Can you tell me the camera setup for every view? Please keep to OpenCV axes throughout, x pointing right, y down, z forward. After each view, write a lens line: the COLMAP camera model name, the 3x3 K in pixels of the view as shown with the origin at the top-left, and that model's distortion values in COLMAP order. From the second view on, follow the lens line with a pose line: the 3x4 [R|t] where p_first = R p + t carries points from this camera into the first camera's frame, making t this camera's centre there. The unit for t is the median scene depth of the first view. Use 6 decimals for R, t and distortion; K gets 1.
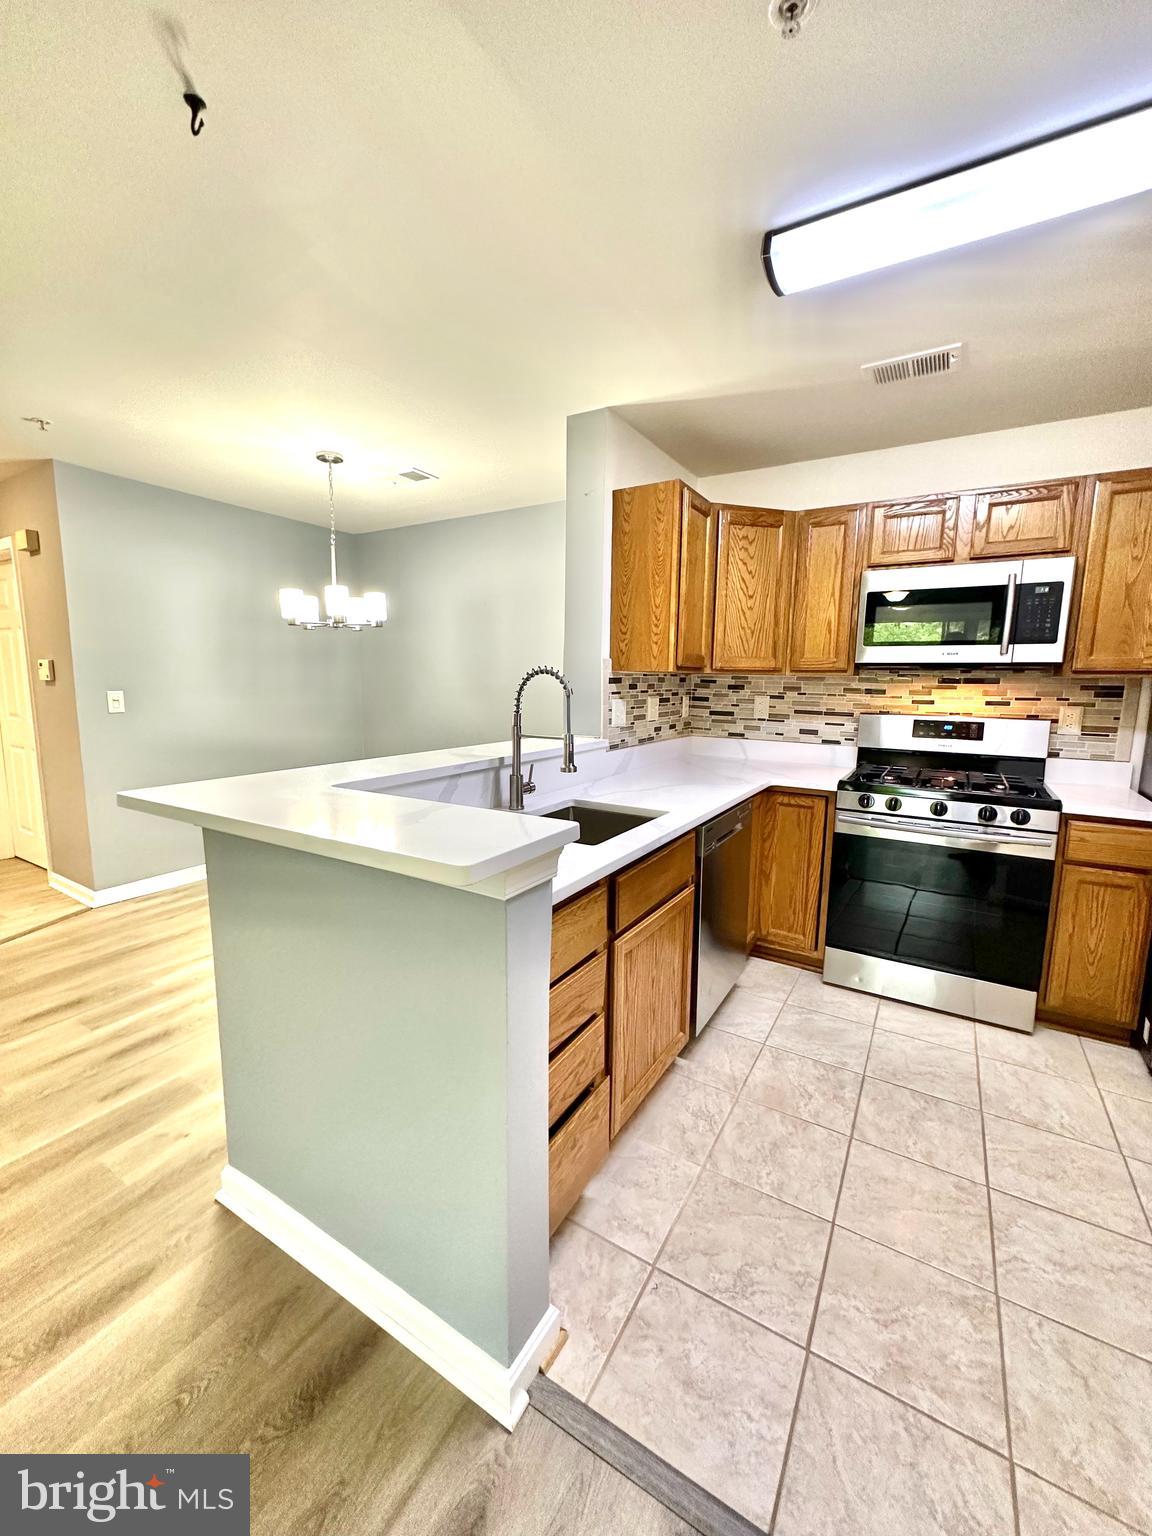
lens RADIAL K [[611.5, 0, 575.7], [0, 611.5, 766.5], [0, 0, 1]] dist [-0.003173, 0.001406]
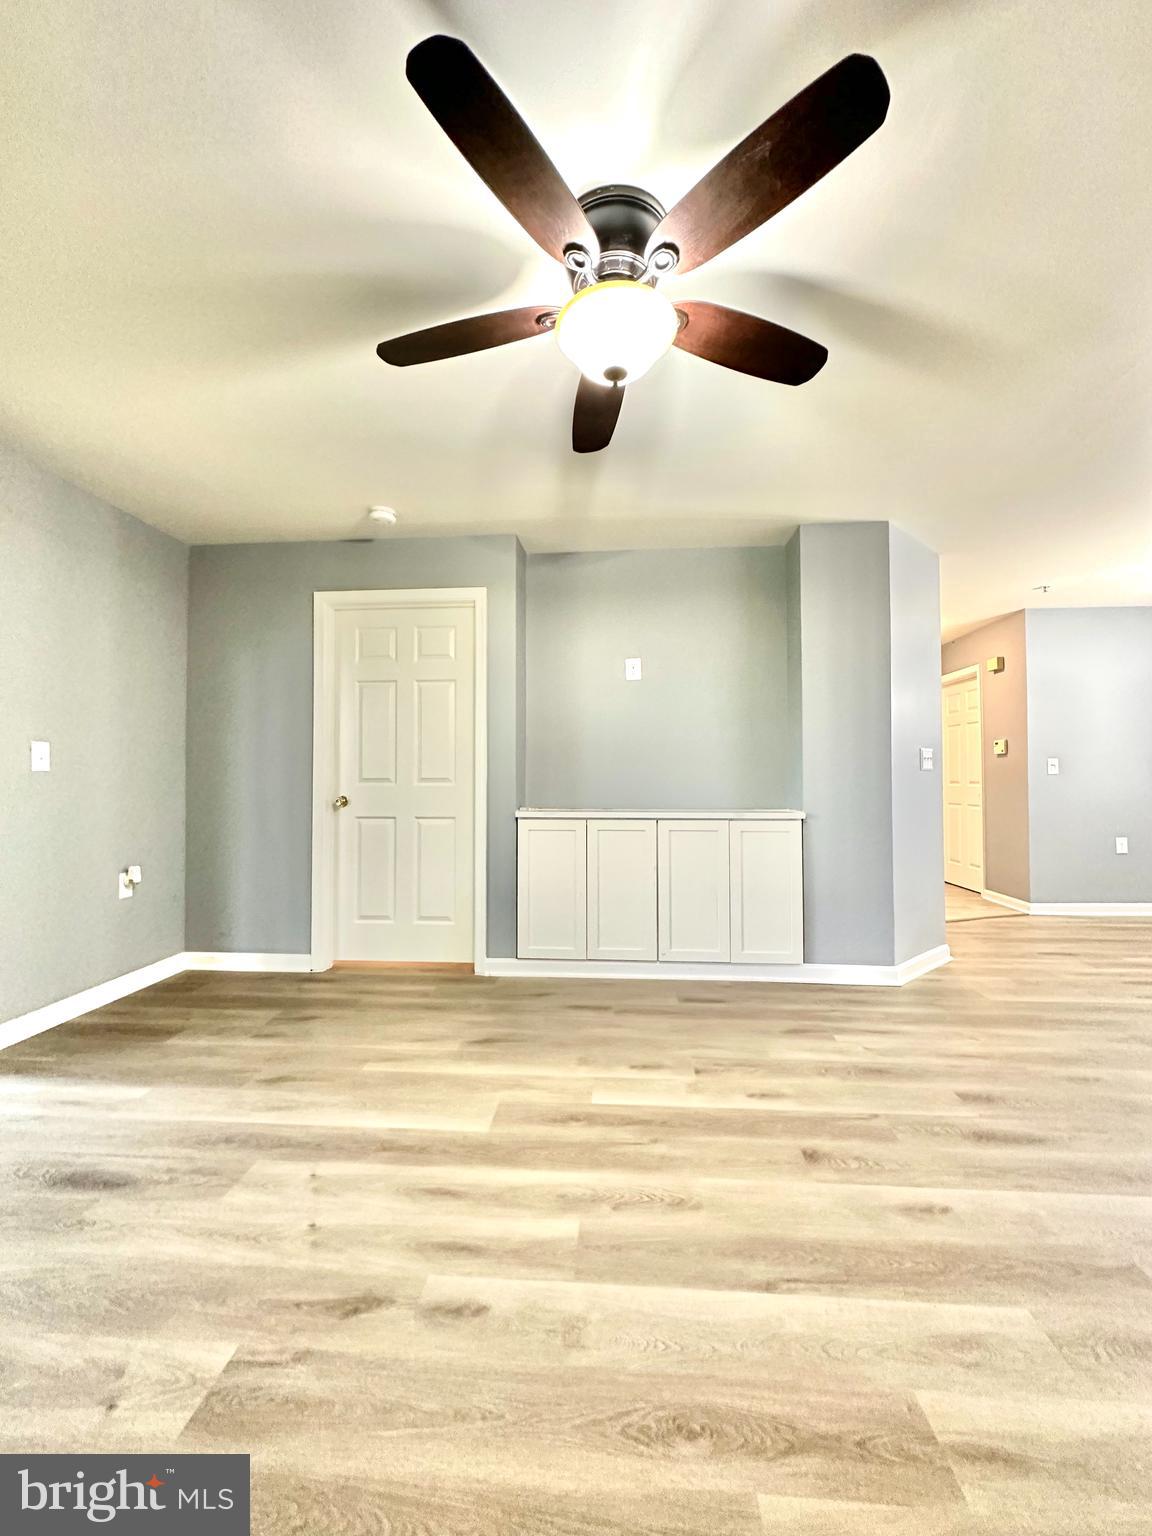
lens RADIAL K [[611.5, 0, 575.5], [0, 611.5, 765.2], [0, 0, 1]] dist [-0.003173, 0.001406]
pose [[0.451227, -0.039477, -0.891536, -0.013885], [-0.117533, 0.987690, -0.103221, 0.203322], [0.884636, 0.151361, 0.441032, -0.710274]]
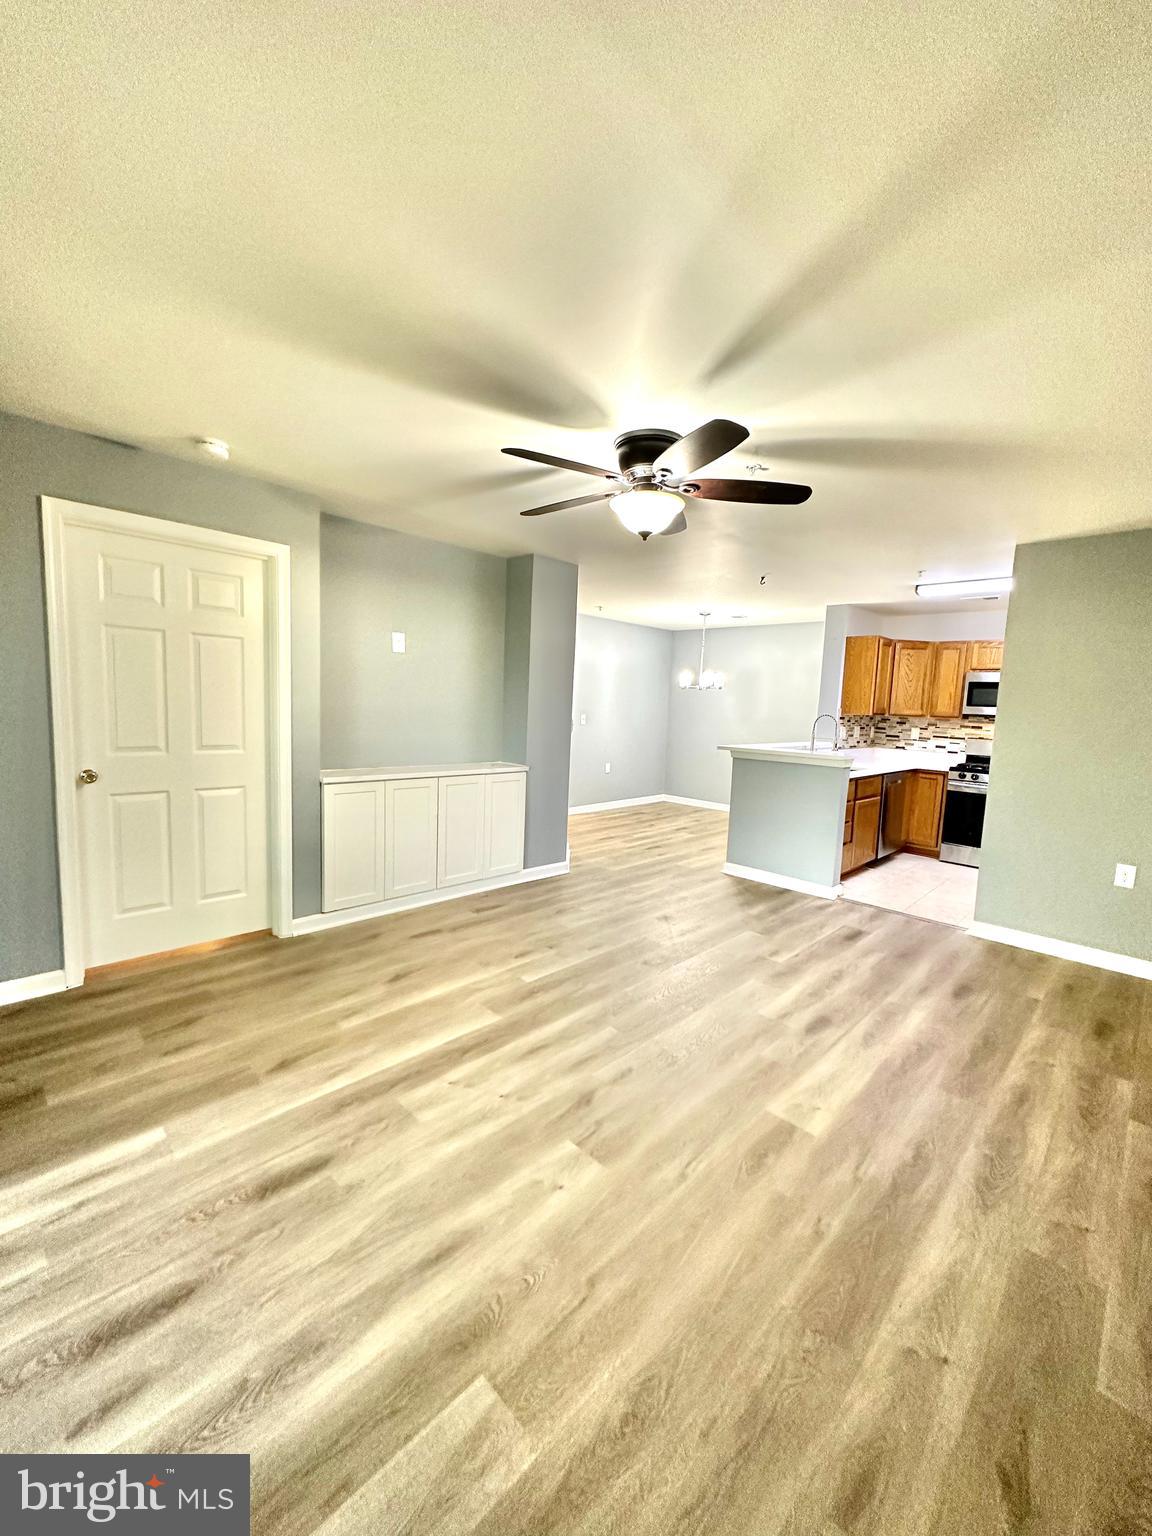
lens RADIAL K [[611.5, 0, 576.9], [0, 611.5, 766.7], [0, 0, 1]] dist [-0.003173, 0.001406]
pose [[0.971844, 0.051422, -0.229946, -0.349690], [-0.061347, 0.997459, -0.036218, 0.174216], [0.227500, 0.049305, 0.972529, -1.364826]]
